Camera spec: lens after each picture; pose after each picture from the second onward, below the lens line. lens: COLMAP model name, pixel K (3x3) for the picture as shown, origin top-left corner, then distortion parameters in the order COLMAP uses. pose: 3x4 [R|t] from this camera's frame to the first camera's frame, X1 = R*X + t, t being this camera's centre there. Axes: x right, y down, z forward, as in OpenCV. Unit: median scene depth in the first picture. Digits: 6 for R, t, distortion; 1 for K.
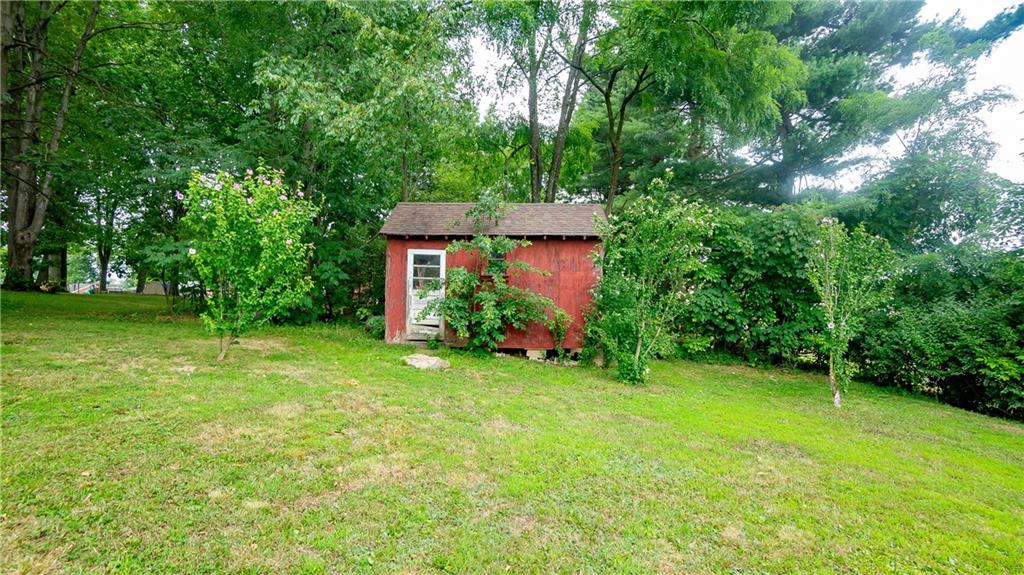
lens RADIAL K [[450.9, 0, 505.8], [0, 450.9, 290.7], [0, 0, 1]] dist [-0.062589, 0.021836]
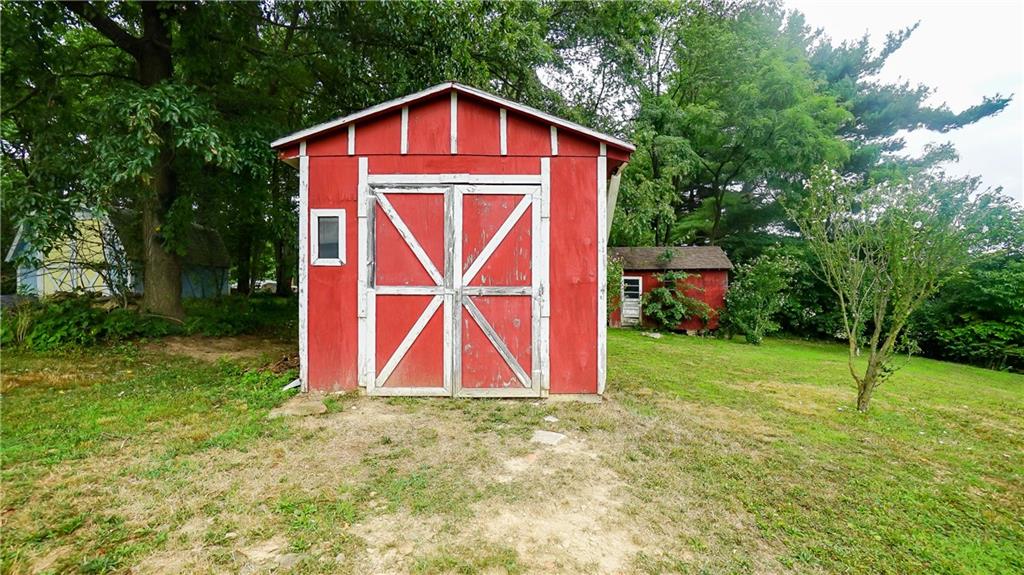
lens RADIAL K [[450.9, 0, 505.8], [0, 450.9, 290.7], [0, 0, 1]] dist [-0.062589, 0.021836]
pose [[0.998656, -0.017650, -0.048735, -0.600568], [0.018598, 0.999645, 0.019054, -0.078750], [0.048381, -0.019935, 0.998630, -0.855402]]
